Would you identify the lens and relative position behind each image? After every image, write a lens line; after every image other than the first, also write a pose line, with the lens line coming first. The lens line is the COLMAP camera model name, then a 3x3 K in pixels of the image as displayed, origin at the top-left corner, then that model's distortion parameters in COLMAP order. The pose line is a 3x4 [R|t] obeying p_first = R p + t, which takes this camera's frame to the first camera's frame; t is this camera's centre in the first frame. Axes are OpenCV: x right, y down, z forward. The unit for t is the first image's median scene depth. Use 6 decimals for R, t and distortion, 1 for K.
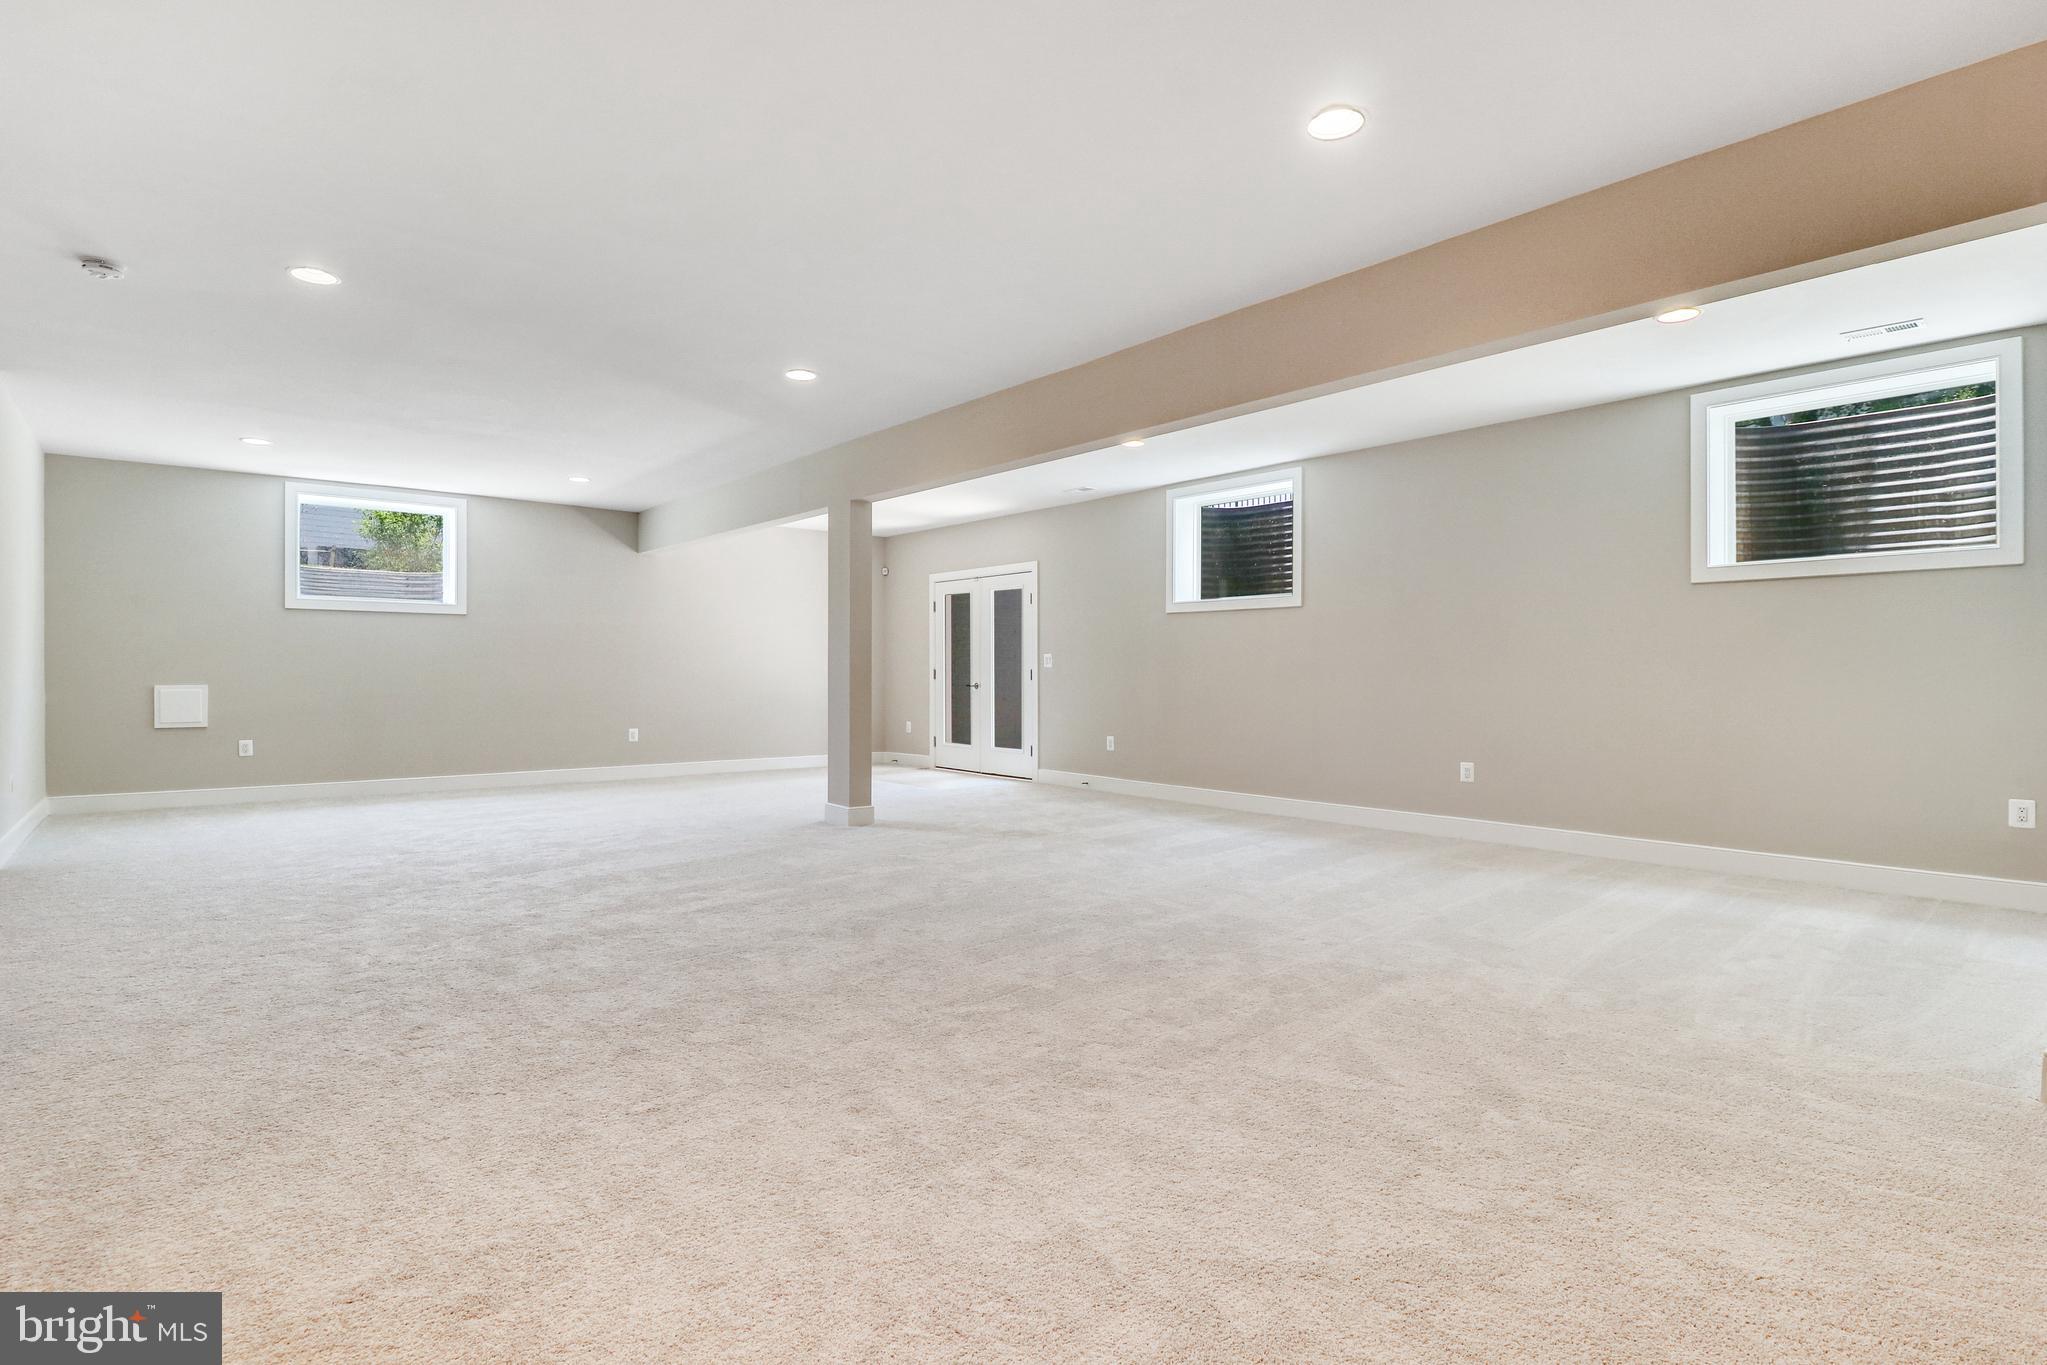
lens RADIAL K [[1013.5, 0, 1026.7], [0, 1013.5, 671.0], [0, 0, 1]] dist [-0.010733, -0.000097]
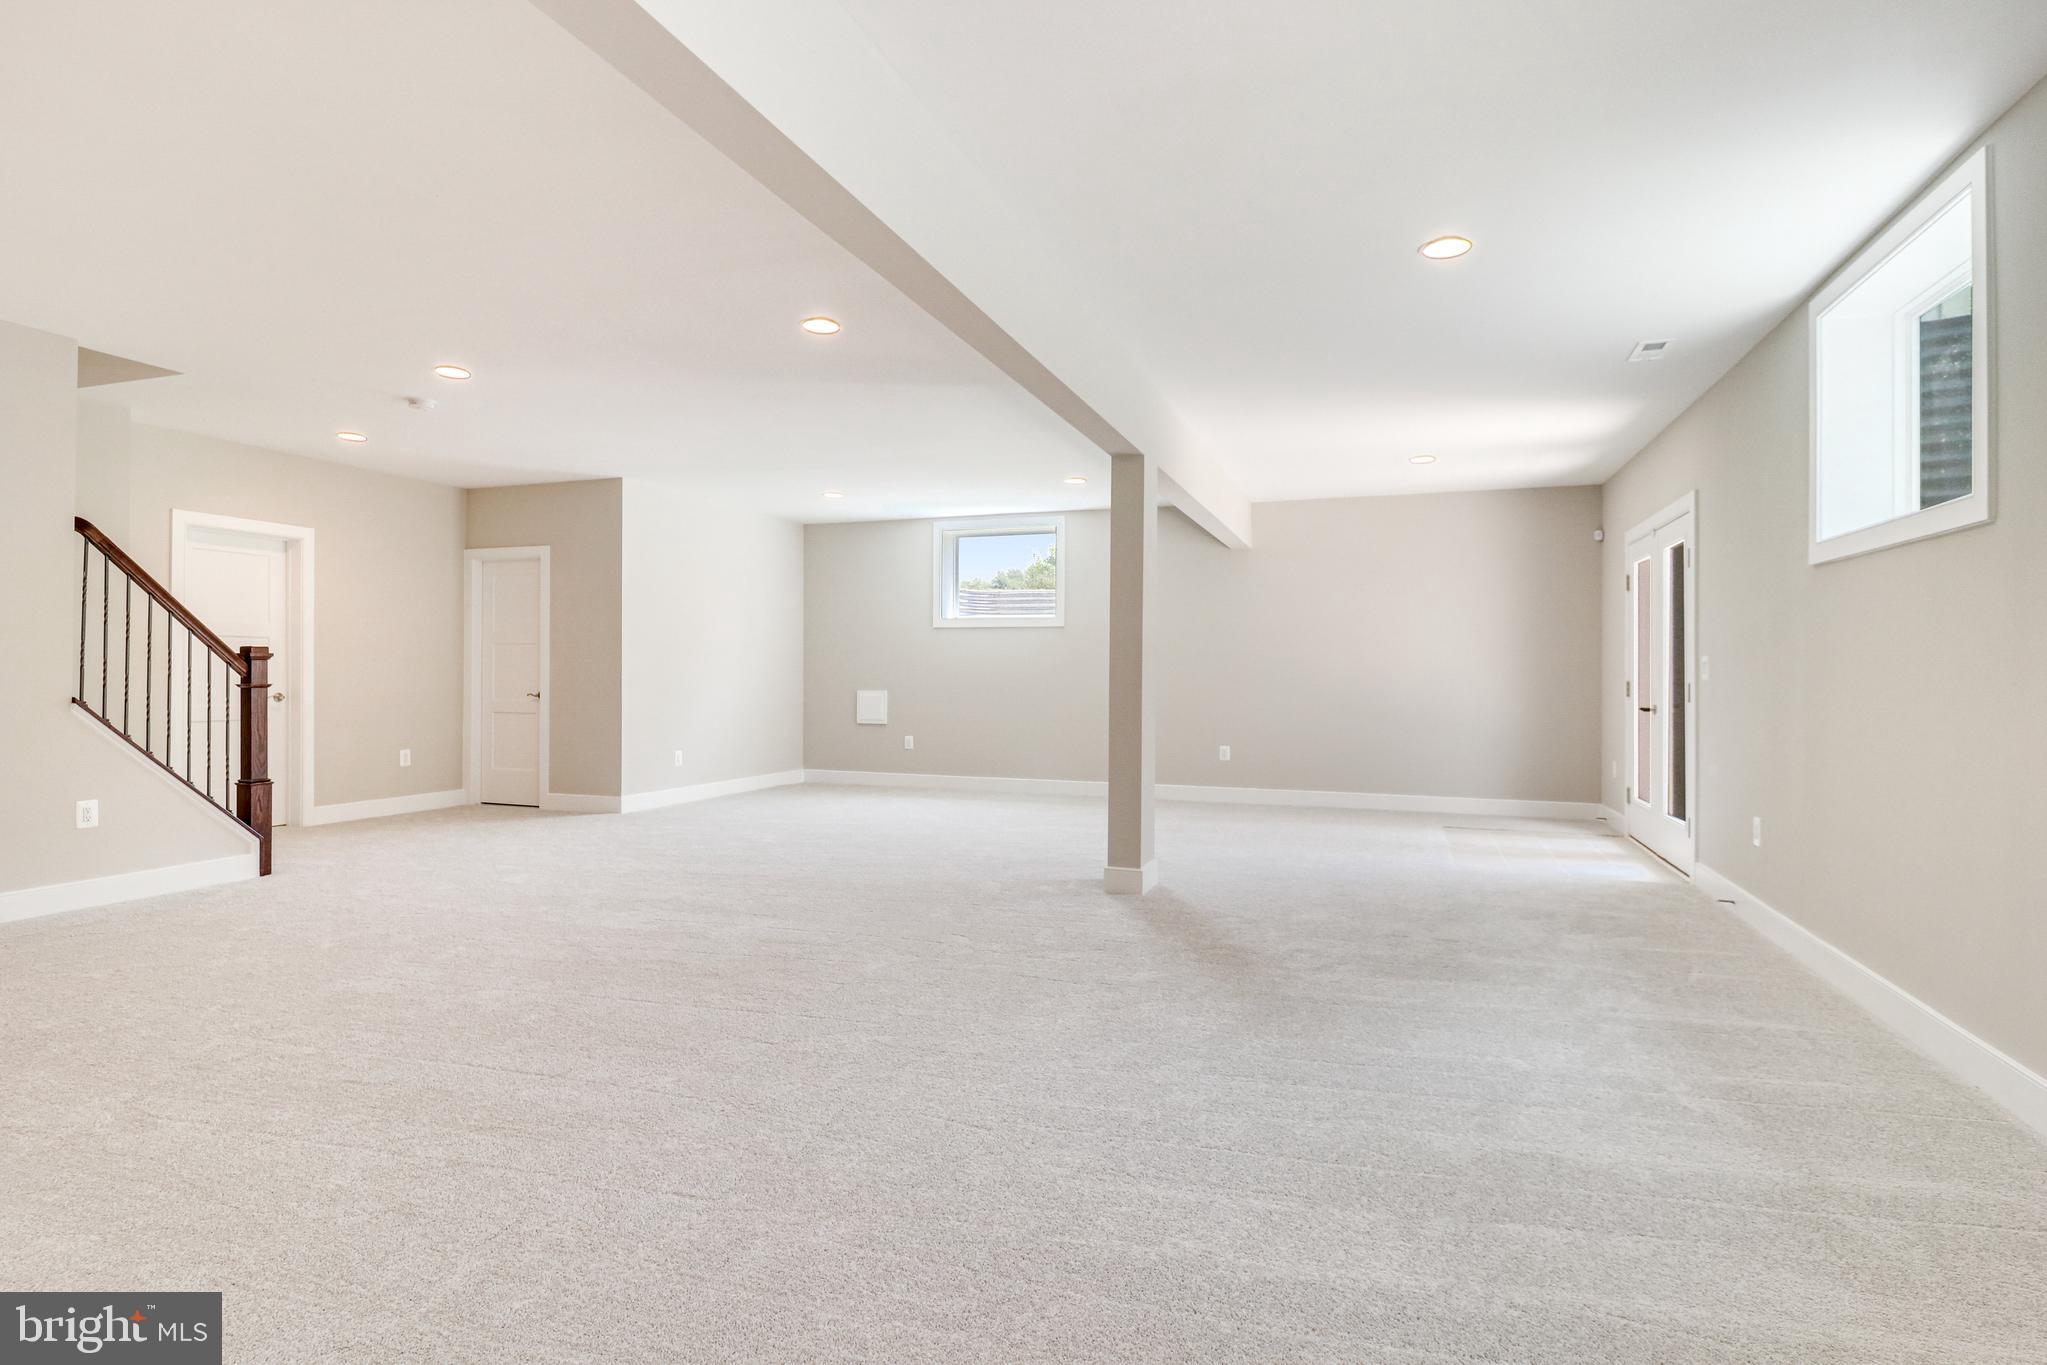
lens RADIAL K [[1069.6, 0, 1023.7], [0, 1069.6, 676.5], [0, 0, 1]] dist [0.001168, -0.002174]
pose [[0.505784, -0.005904, -0.862640, 0.352013], [-0.005499, 0.999934, -0.010068, 0.006522], [0.862643, 0.009836, 0.505718, 0.383712]]
